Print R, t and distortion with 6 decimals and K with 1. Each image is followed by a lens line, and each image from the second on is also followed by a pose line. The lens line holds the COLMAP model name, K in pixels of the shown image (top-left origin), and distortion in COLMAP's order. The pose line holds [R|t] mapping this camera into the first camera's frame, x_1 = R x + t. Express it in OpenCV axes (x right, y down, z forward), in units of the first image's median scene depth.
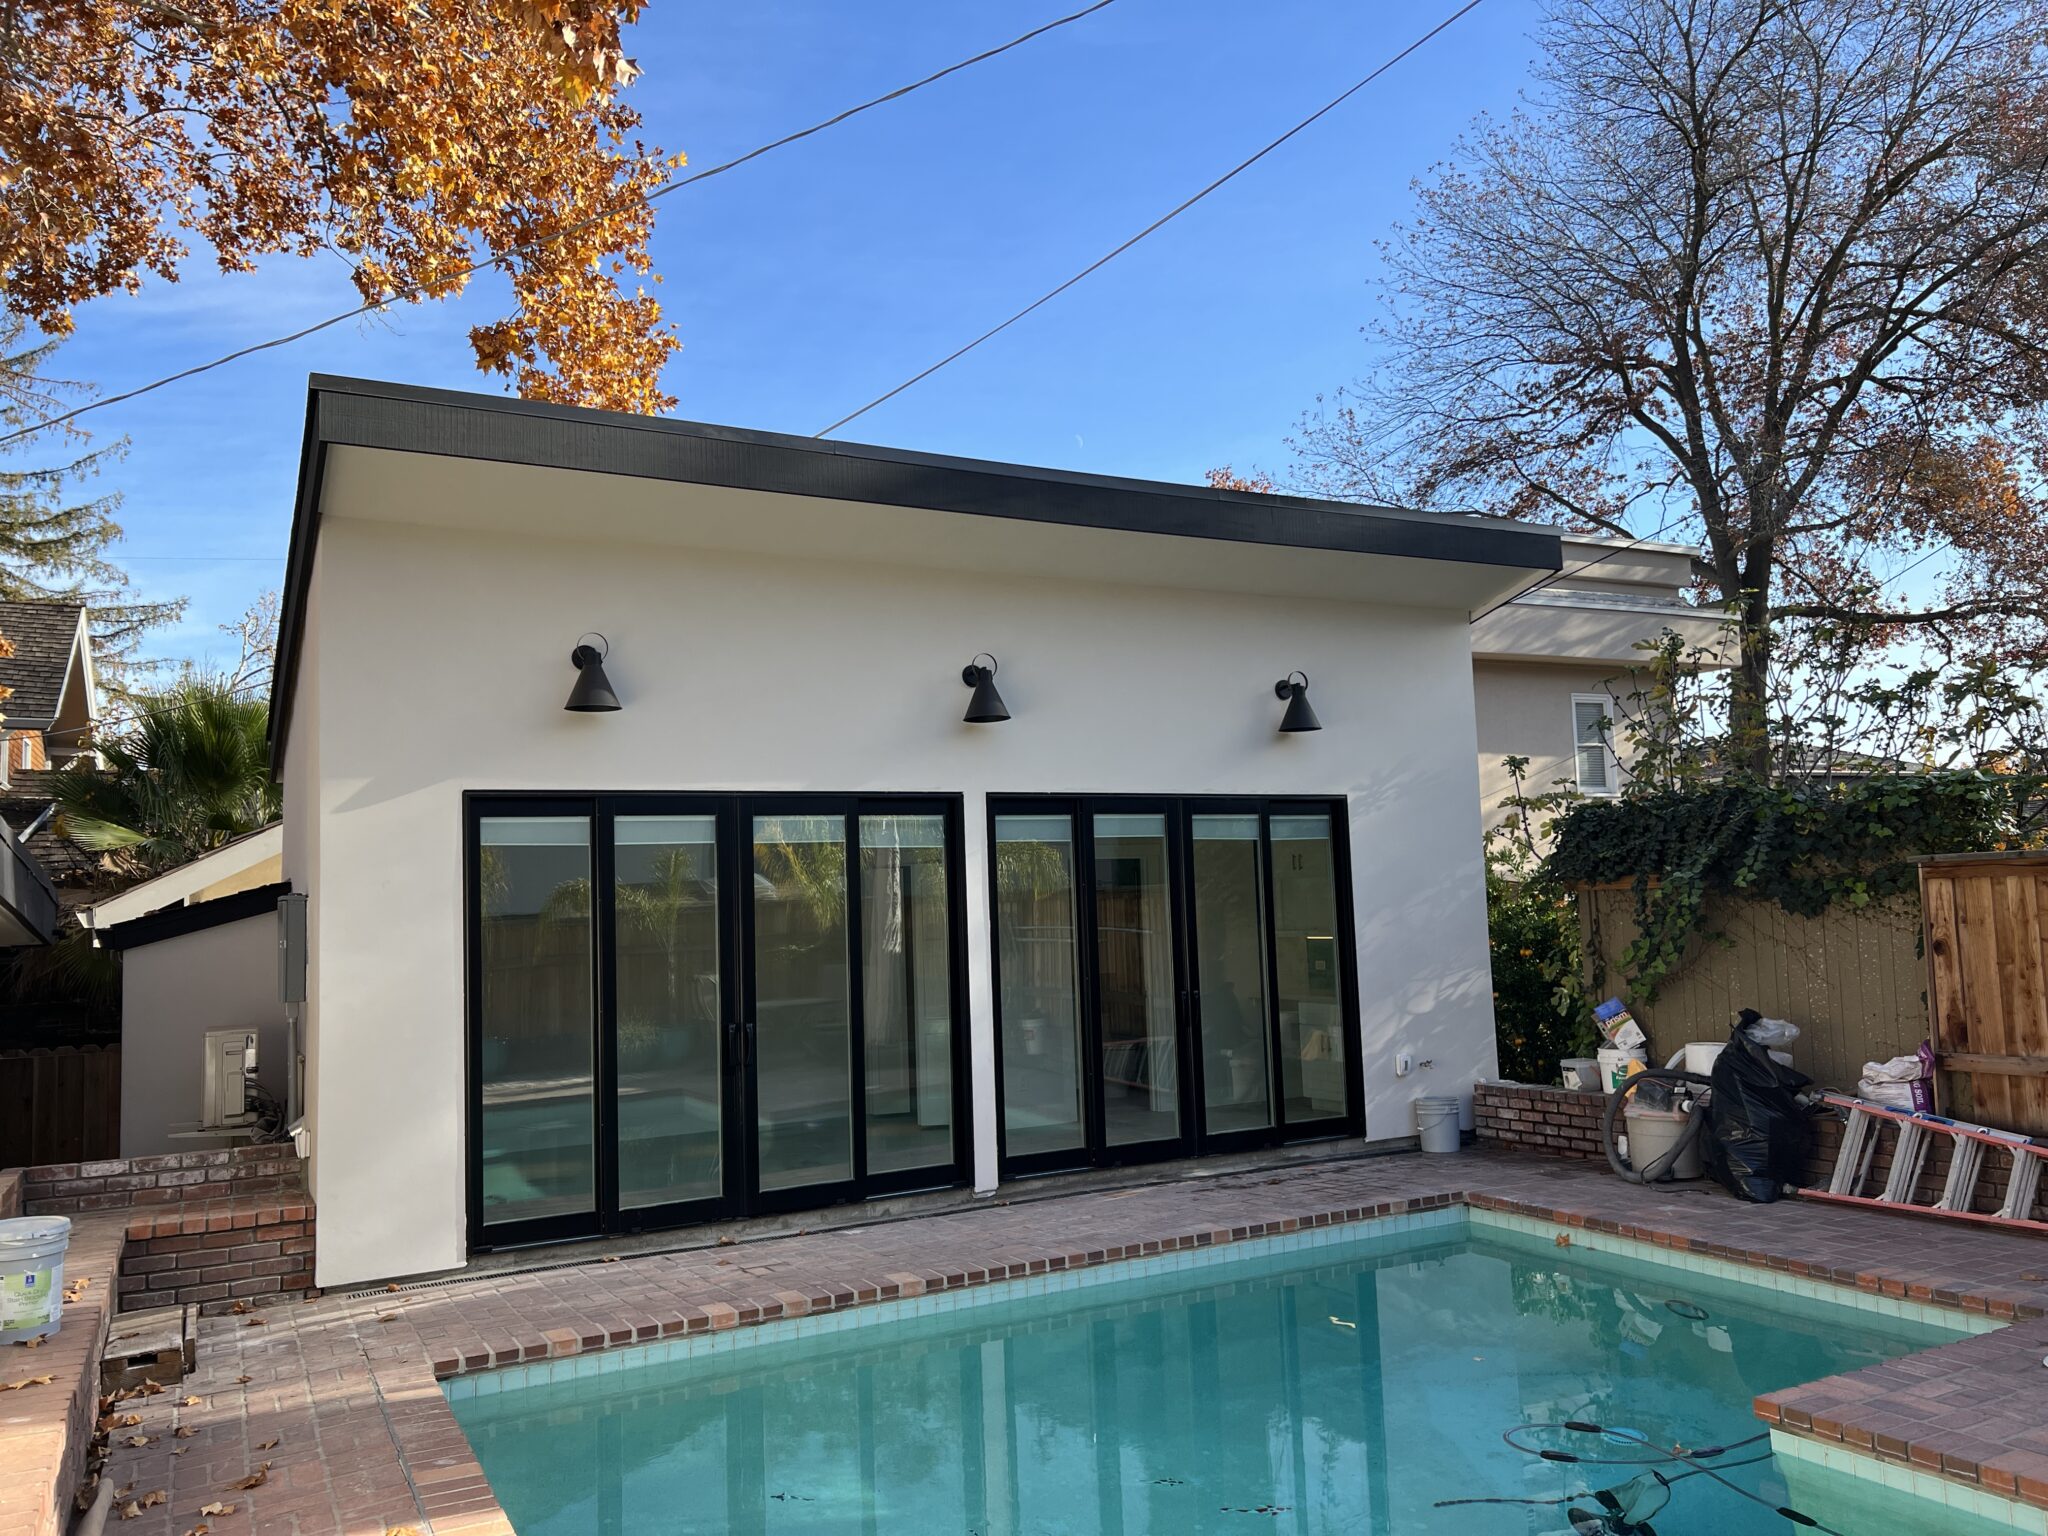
lens RADIAL K [[1536.7, 0, 1026.8], [0, 1536.7, 786.7], [0, 0, 1]] dist [0.053872, -0.054534]
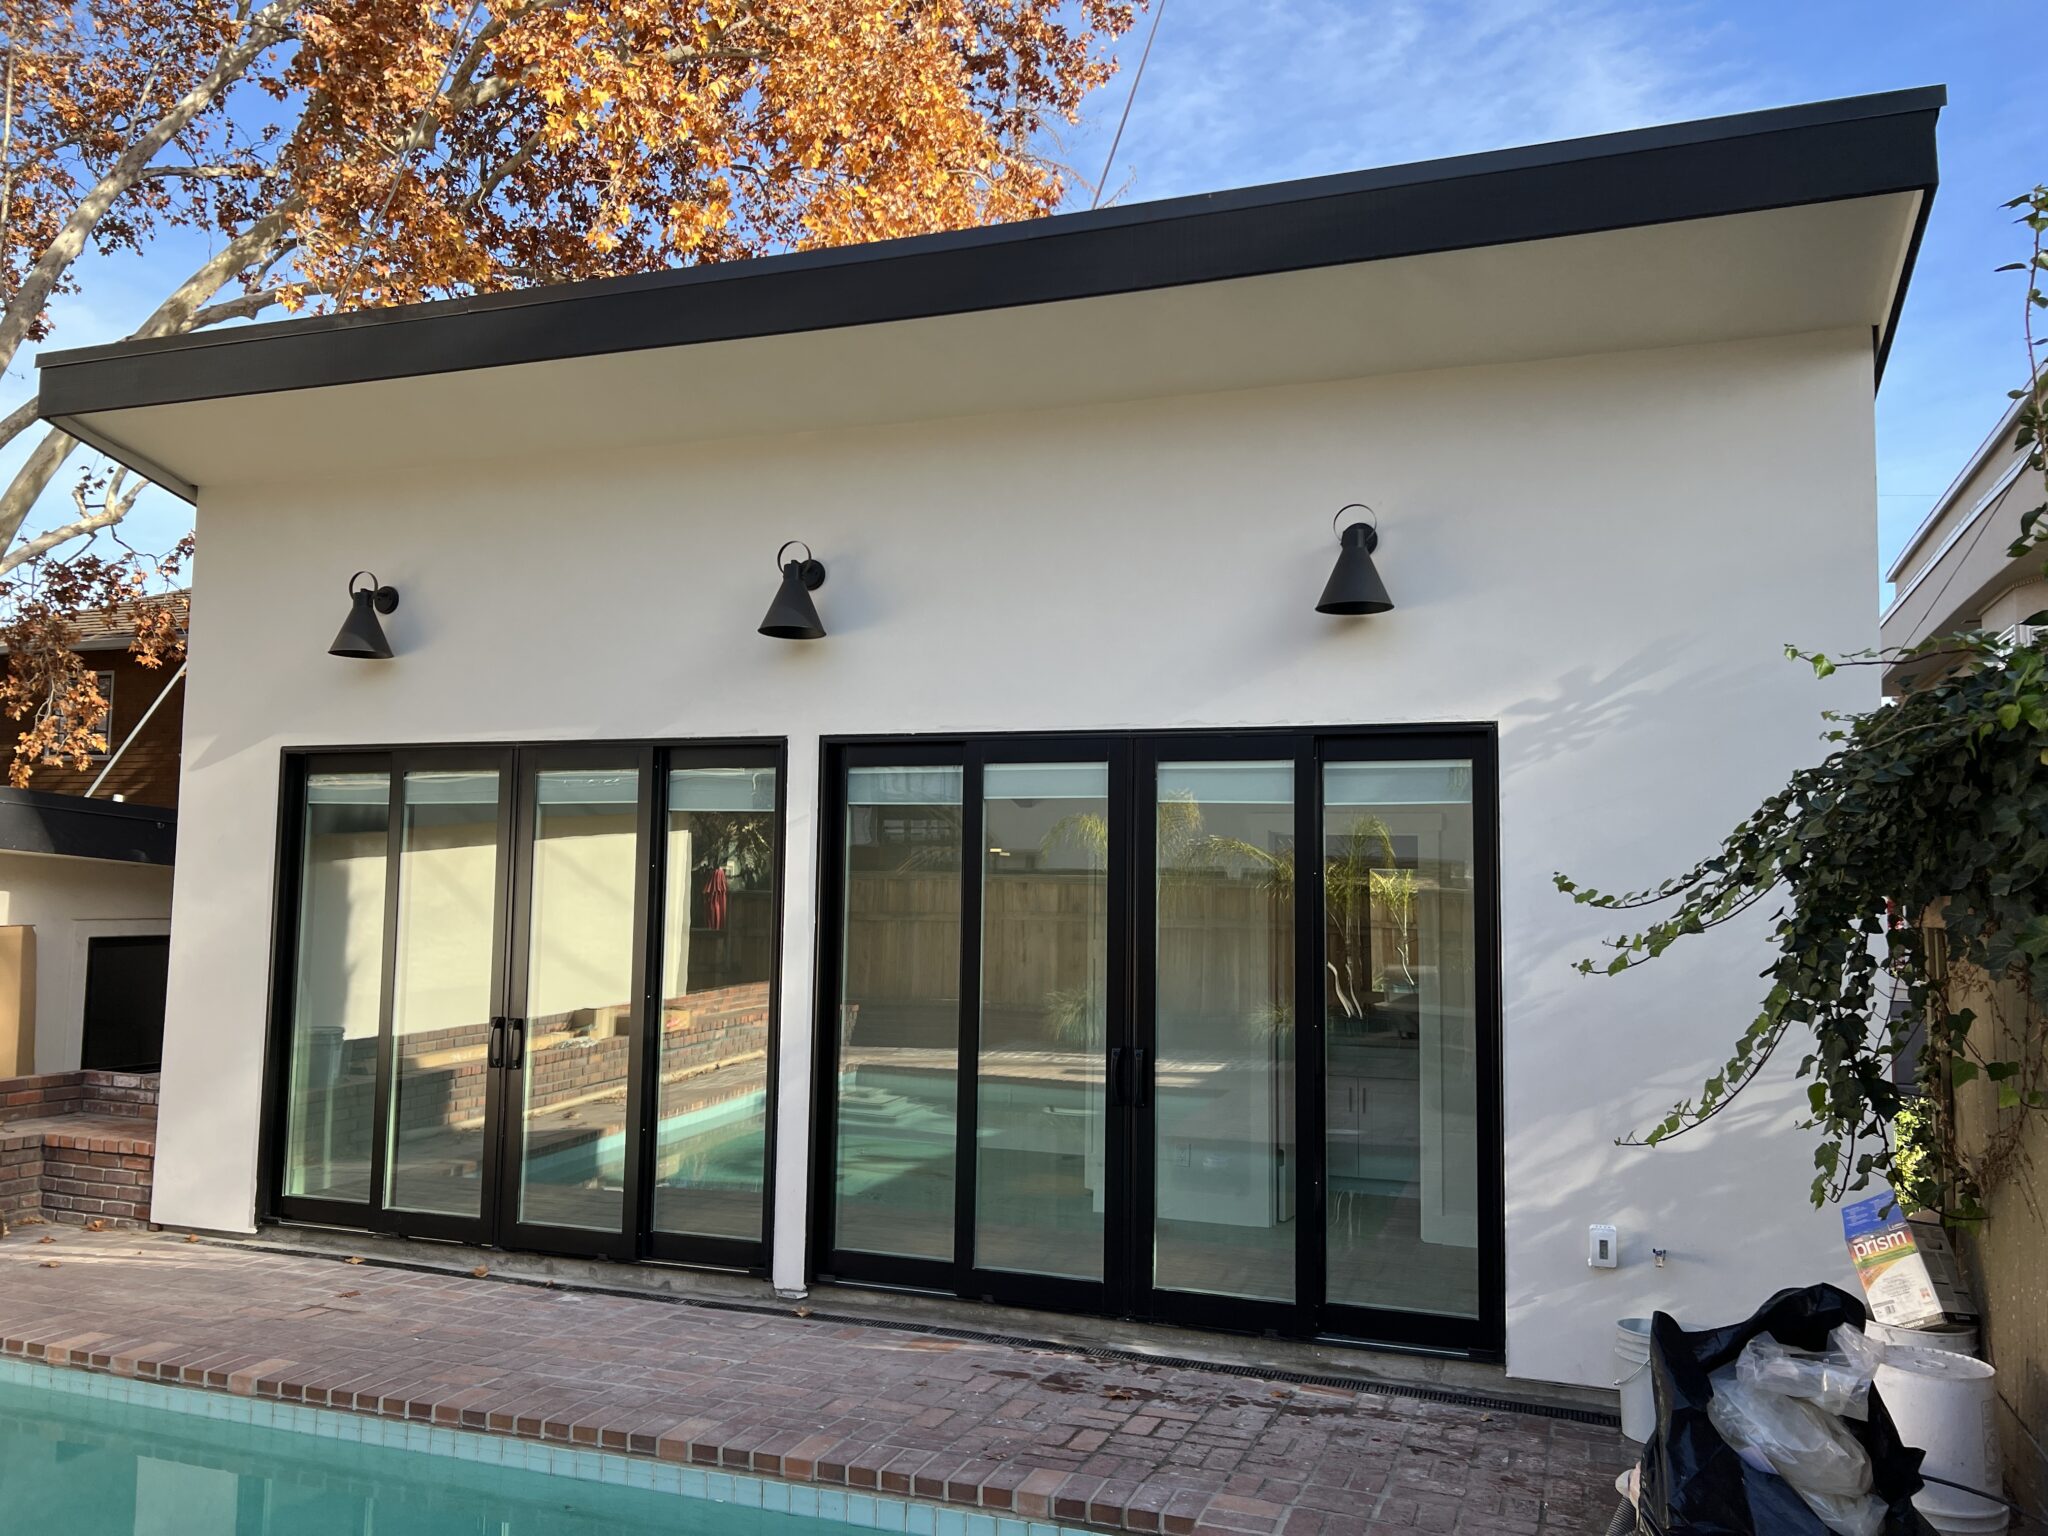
lens RADIAL K [[1610.5, 0, 1045.3], [0, 1610.5, 704.8], [0, 0, 1]] dist [0.016254, -0.011339]
pose [[0.650501, -0.034876, -0.758704, 0.617266], [0.025445, 0.999385, -0.024123, 0.010365], [0.759079, -0.003613, 0.650989, 0.588091]]
